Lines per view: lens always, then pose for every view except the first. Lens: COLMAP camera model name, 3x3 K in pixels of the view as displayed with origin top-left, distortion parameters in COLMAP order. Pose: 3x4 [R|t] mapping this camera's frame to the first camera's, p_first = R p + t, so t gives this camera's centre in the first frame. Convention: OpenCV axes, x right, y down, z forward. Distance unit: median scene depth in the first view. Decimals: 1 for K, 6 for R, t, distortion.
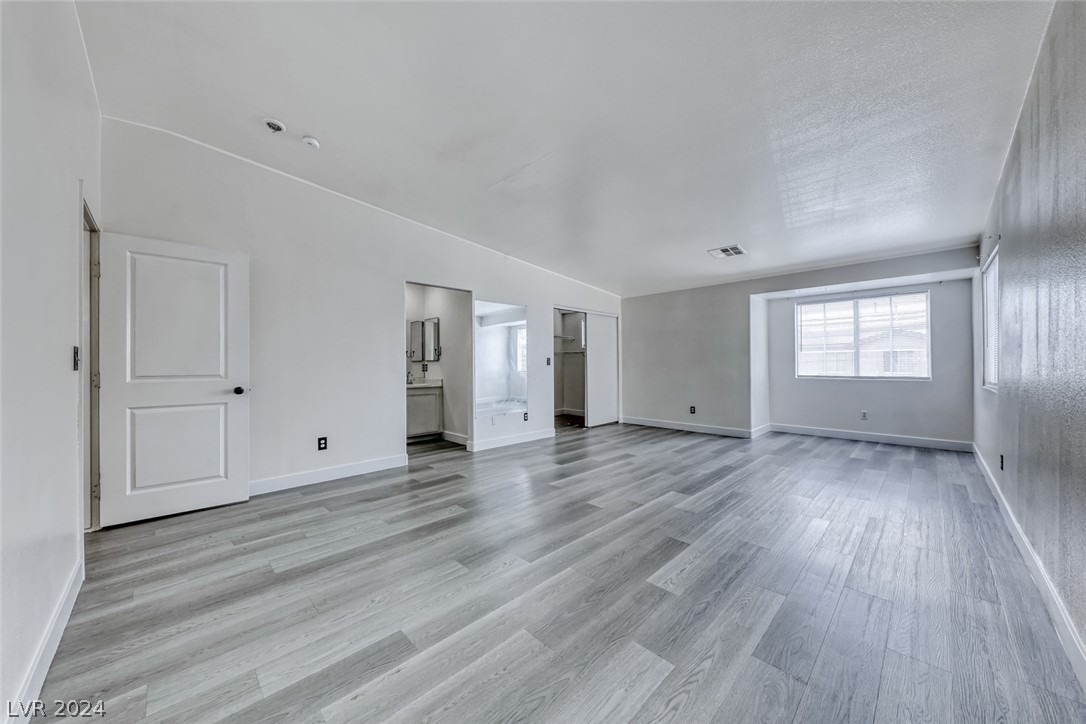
lens RADIAL K [[373.8, 0, 536.3], [0, 373.8, 362.1], [0, 0, 1]] dist [0.010189, -0.002678]
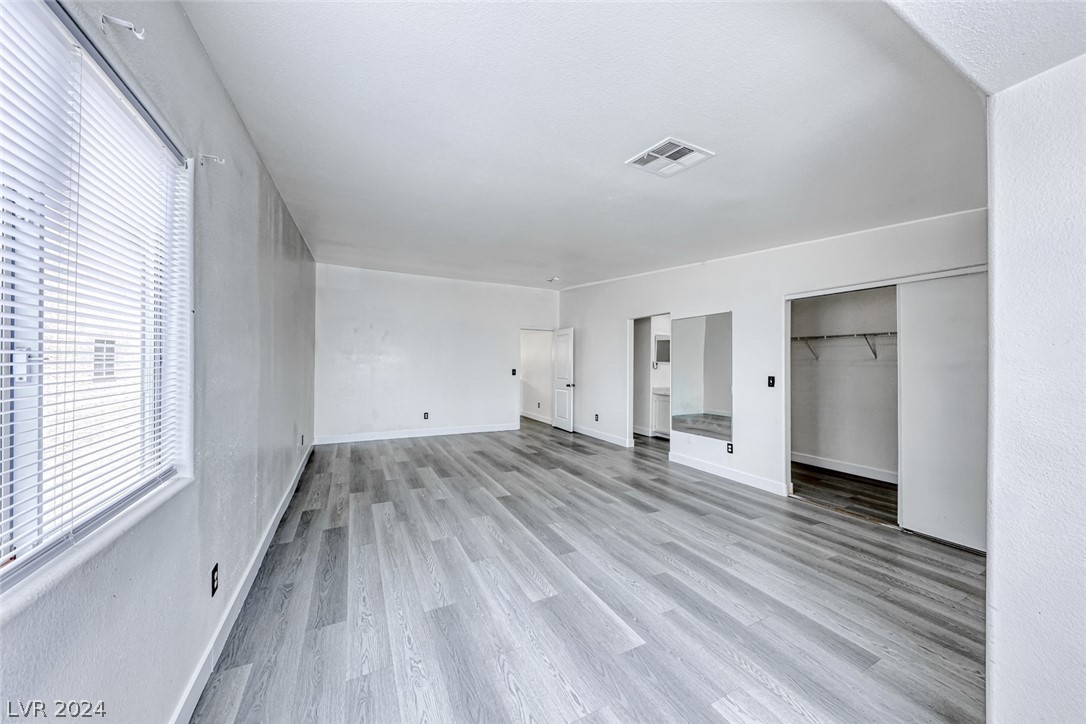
lens RADIAL K [[373.8, 0, 539.0], [0, 373.8, 365.7], [0, 0, 1]] dist [0.010189, -0.002678]
pose [[-0.316245, -0.007989, -0.948644, 1.314415], [-0.004443, 0.999966, -0.006940, -0.029299], [0.948667, 0.002020, -0.316270, 1.348470]]
